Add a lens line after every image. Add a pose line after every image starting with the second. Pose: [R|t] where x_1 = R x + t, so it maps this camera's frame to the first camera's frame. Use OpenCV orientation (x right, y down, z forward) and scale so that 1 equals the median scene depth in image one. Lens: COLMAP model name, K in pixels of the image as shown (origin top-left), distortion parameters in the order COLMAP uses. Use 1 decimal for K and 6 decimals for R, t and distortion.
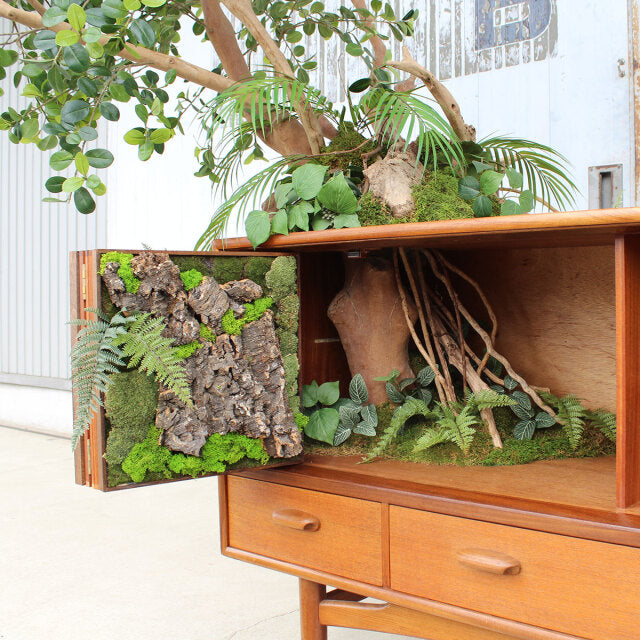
lens RADIAL K [[822.6, 0, 421.0], [0, 822.6, 318.8], [0, 0, 1]] dist [-0.133080, 0.073232]
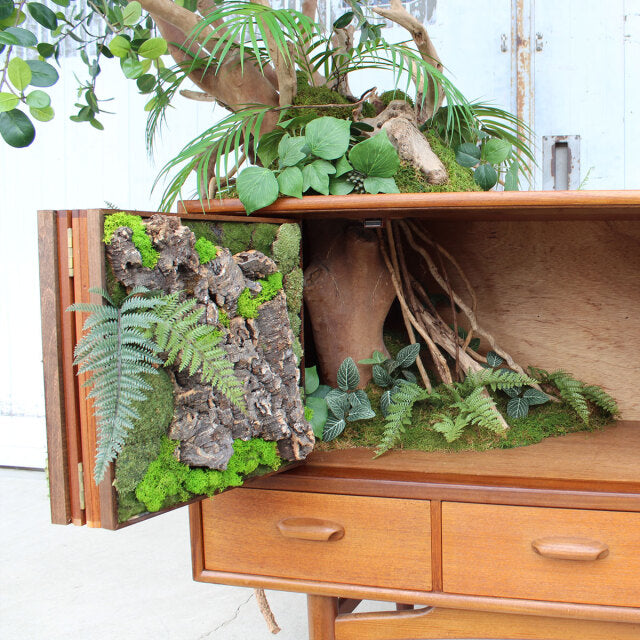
lens RADIAL K [[797.2, 0, 492.2], [0, 797.2, 322.0], [0, 0, 1]] dist [-0.123821, 0.058293]
pose [[0.904791, -0.022893, 0.425240, -0.345265], [0.003168, 0.998888, 0.047035, -0.013166], [-0.425844, -0.041210, 0.903858, 0.179628]]
